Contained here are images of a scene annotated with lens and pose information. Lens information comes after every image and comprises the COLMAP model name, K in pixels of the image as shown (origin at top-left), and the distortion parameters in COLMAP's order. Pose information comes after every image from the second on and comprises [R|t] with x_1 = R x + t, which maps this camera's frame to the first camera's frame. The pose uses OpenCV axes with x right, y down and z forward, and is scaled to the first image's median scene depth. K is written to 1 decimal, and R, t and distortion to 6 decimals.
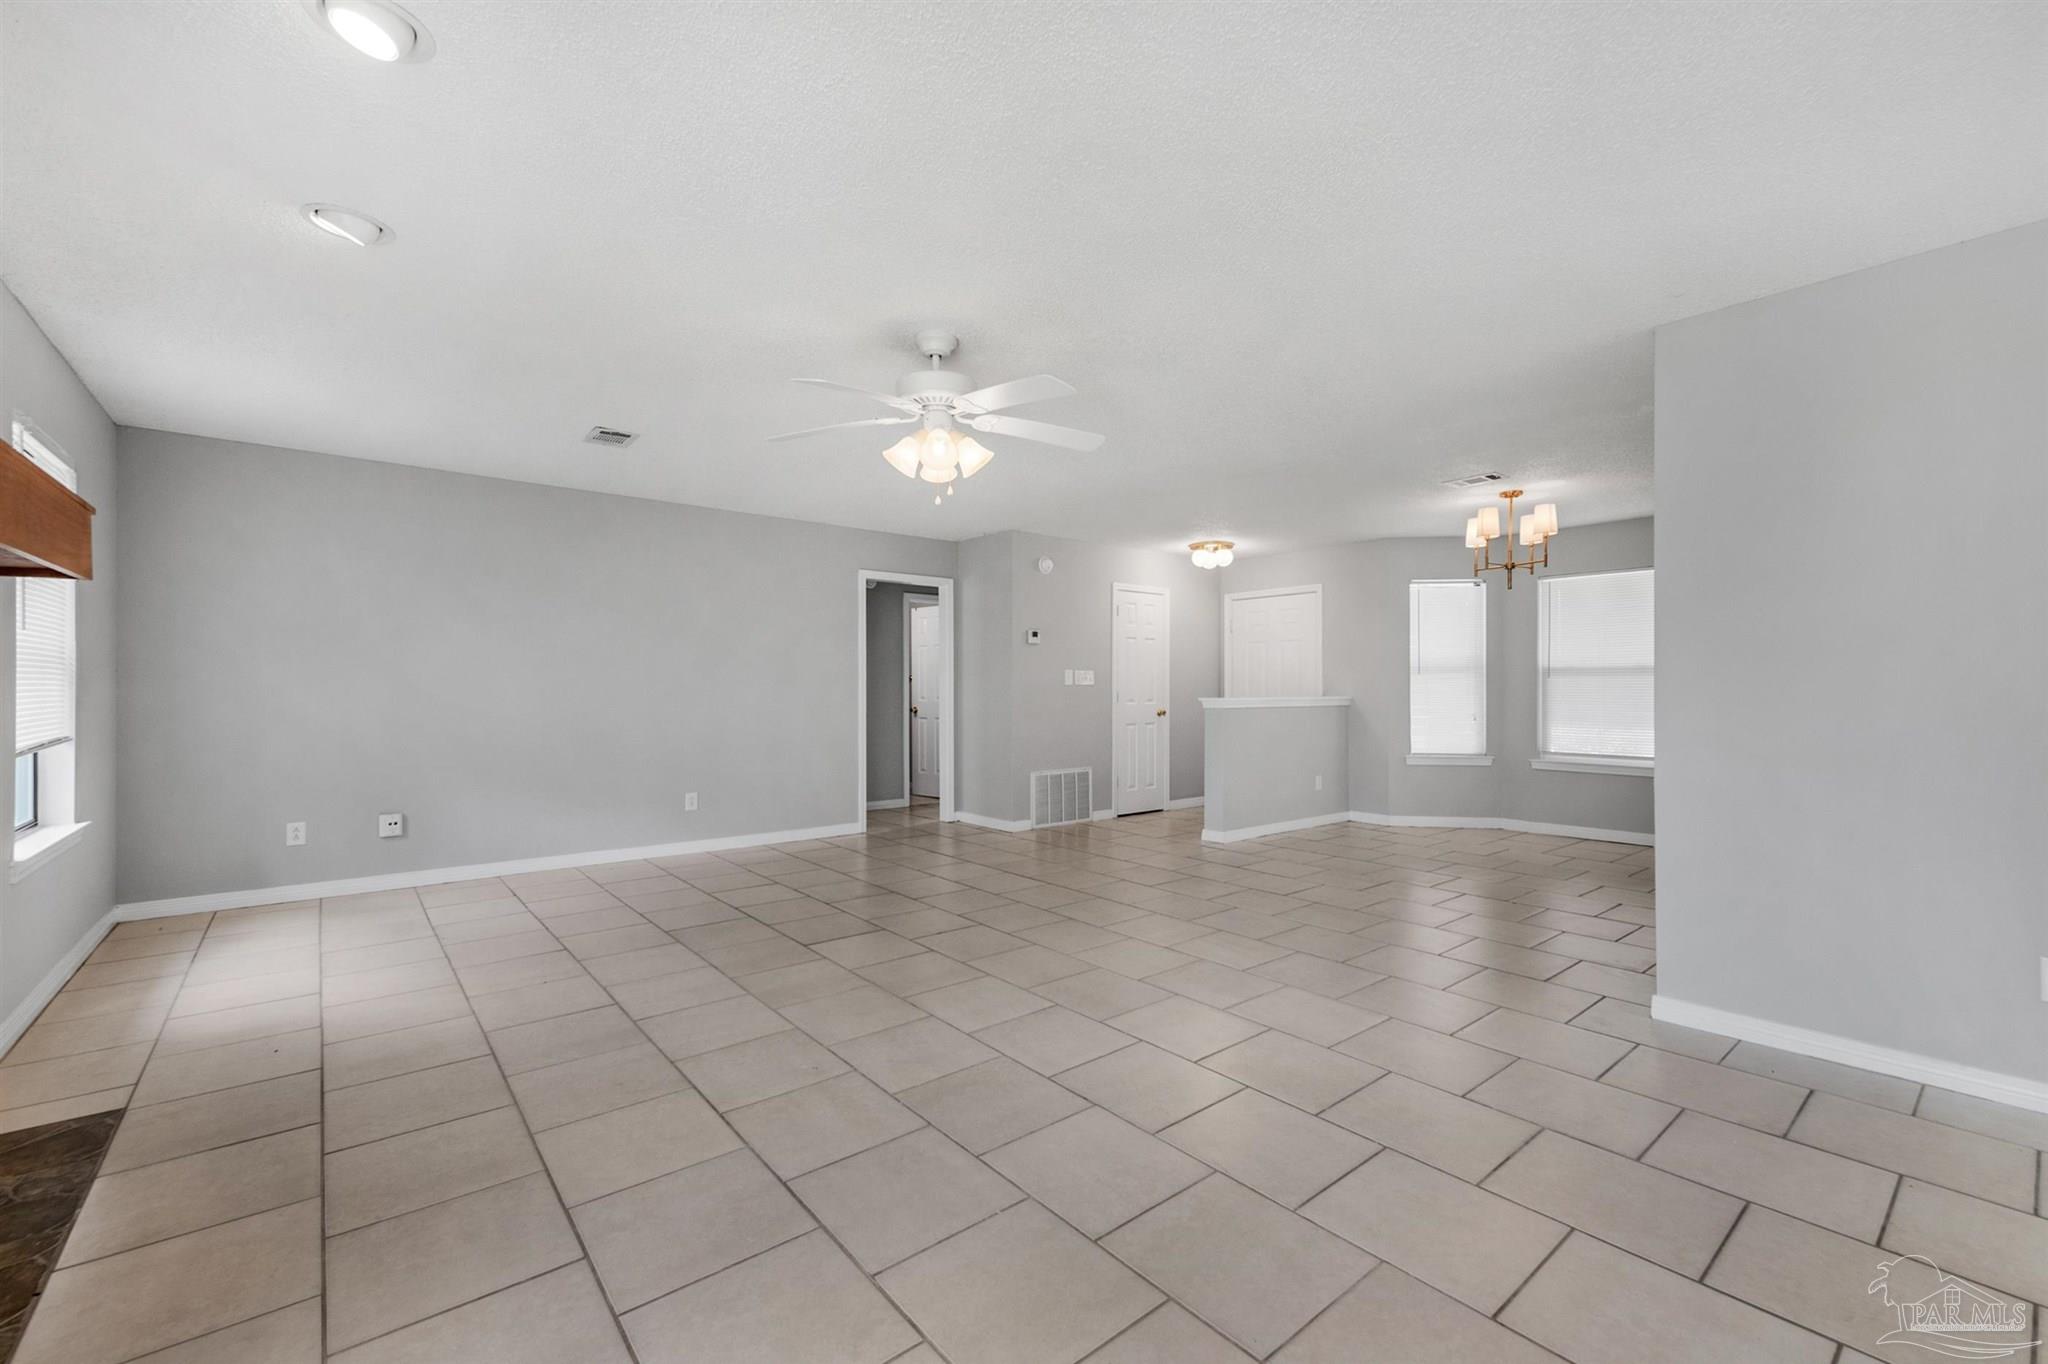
lens RADIAL K [[825.1, 0, 1009.9], [0, 825.1, 686.9], [0, 0, 1]] dist [0.015824, -0.000882]
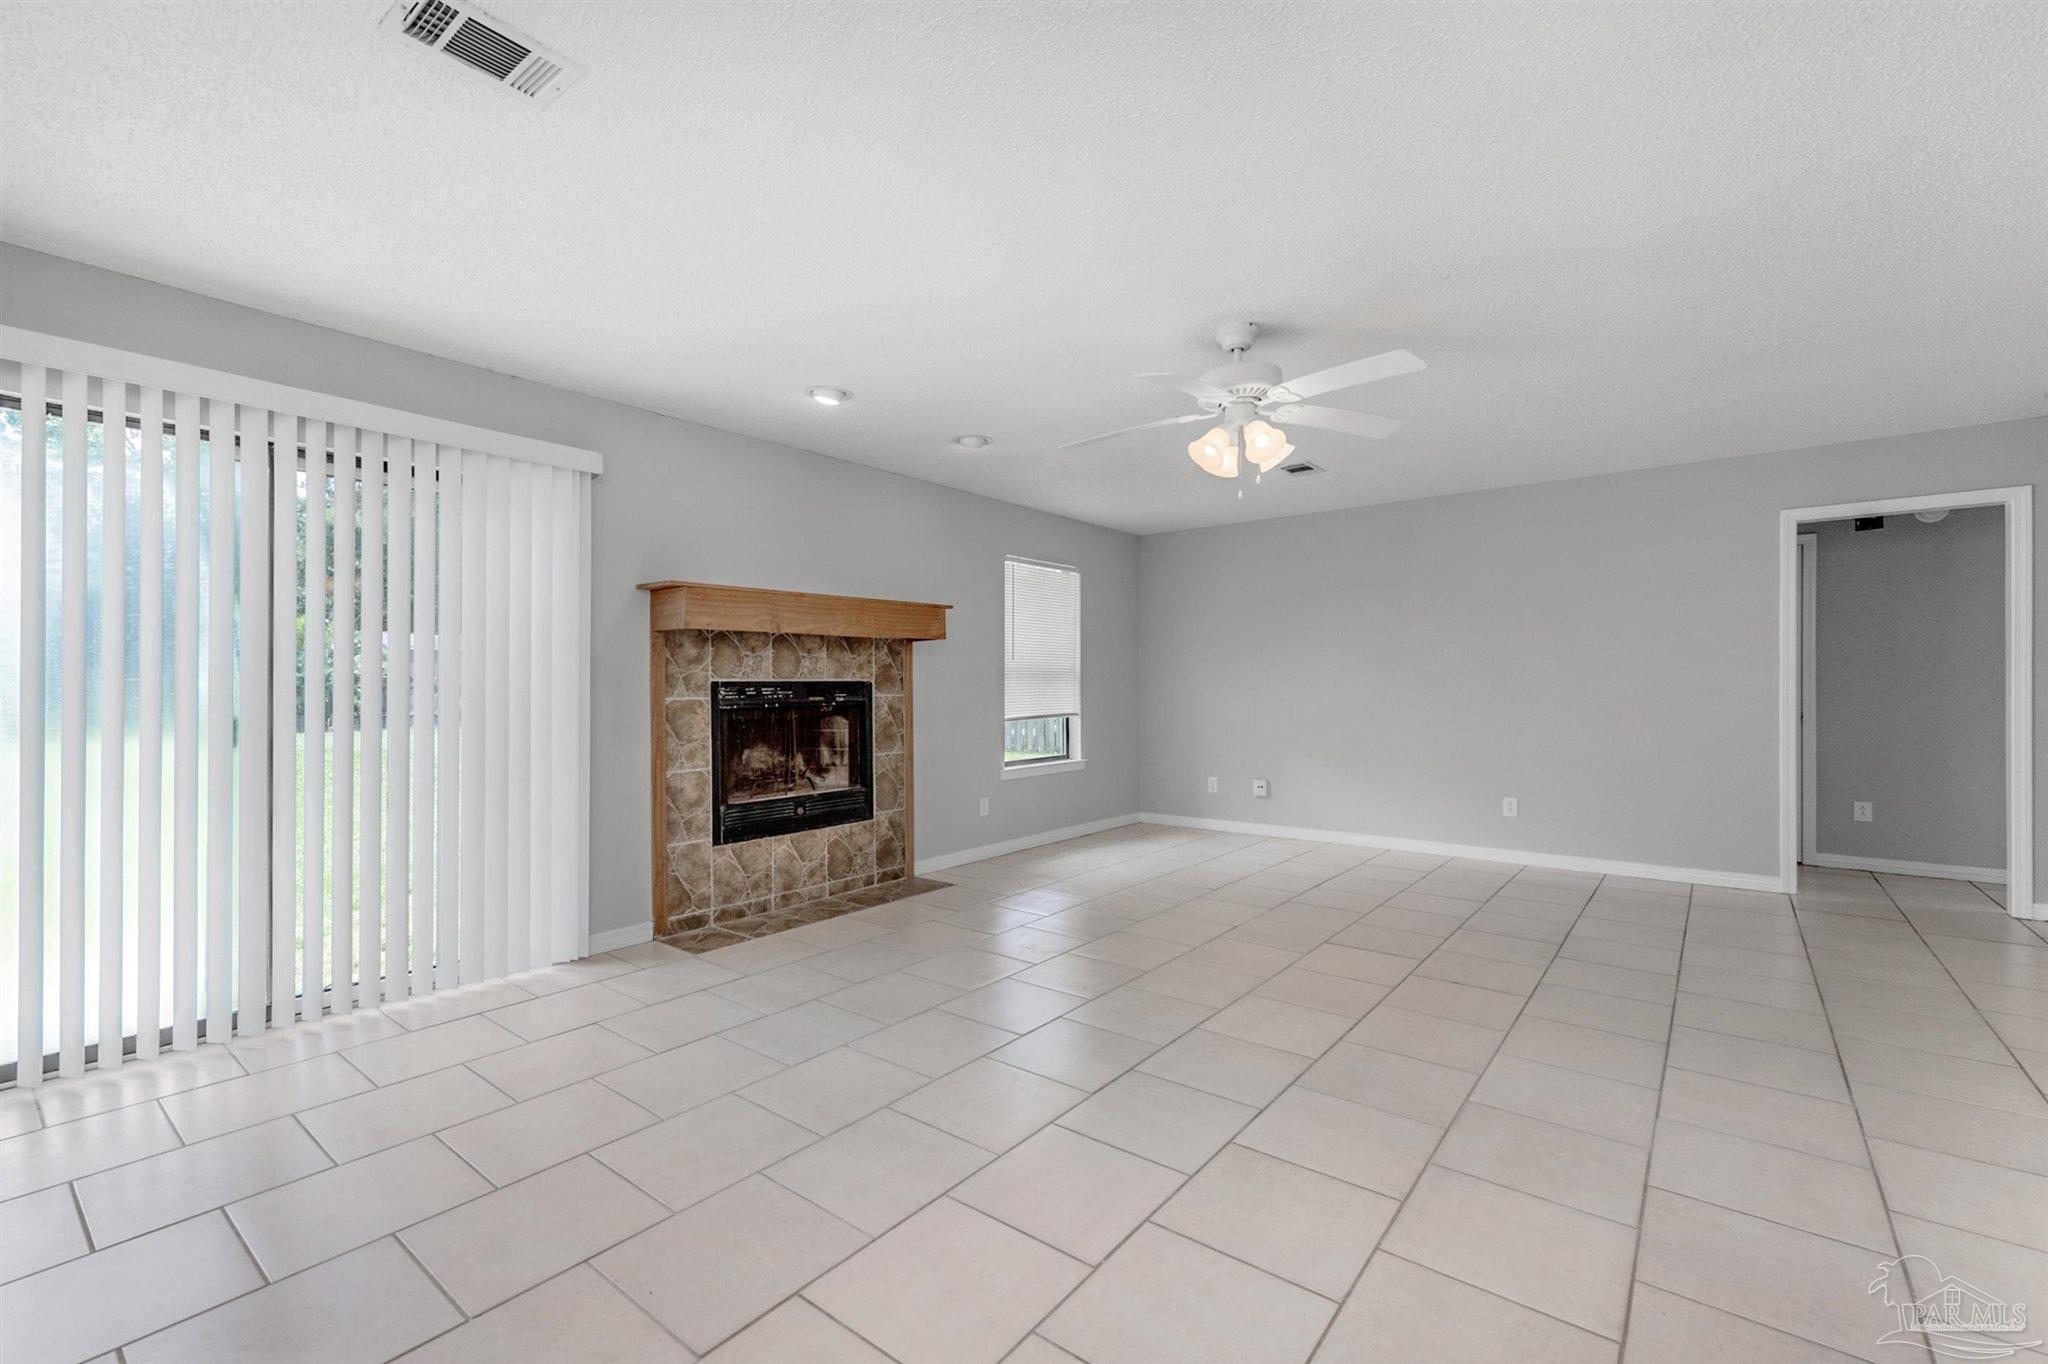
lens RADIAL K [[851.4, 0, 1047.8], [0, 851.4, 687.3], [0, 0, 1]] dist [0.029765, -0.000774]
pose [[0.251031, -0.003826, -0.967972, 0.369059], [0.008217, 0.999965, -0.001821, 0.001586], [0.967944, -0.007496, 0.251053, 0.226972]]
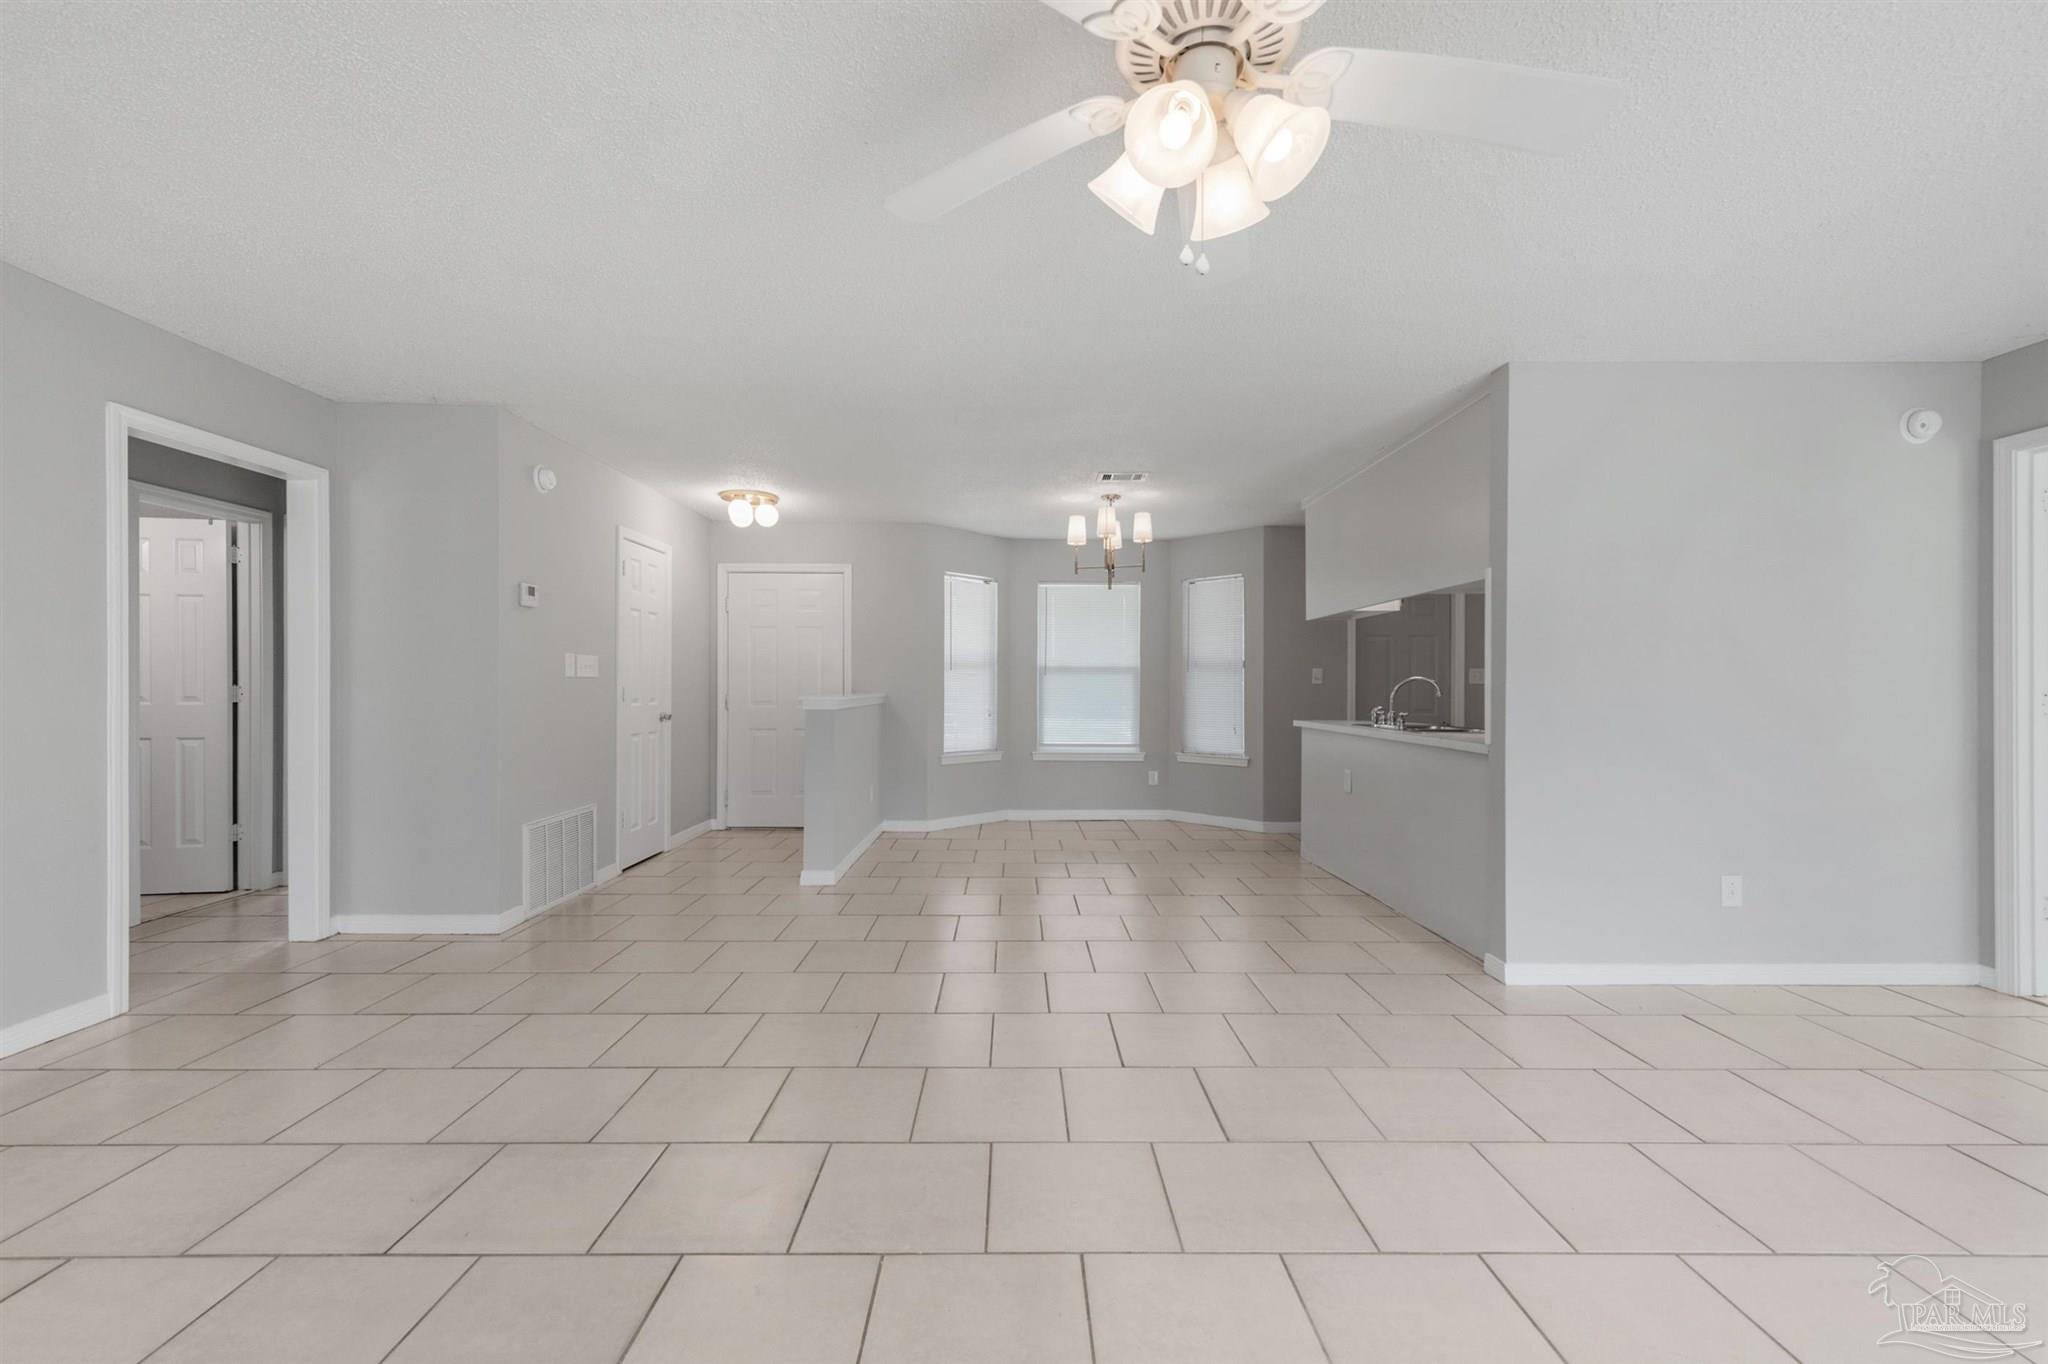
lens RADIAL K [[825.1, 0, 1005.0], [0, 825.1, 687.7], [0, 0, 1]] dist [0.015824, -0.000882]
pose [[0.629096, 0.001066, 0.777327, -0.214872], [-0.006701, 0.999969, 0.004052, 0.001154], [-0.777299, -0.007758, 0.629084, 0.349963]]
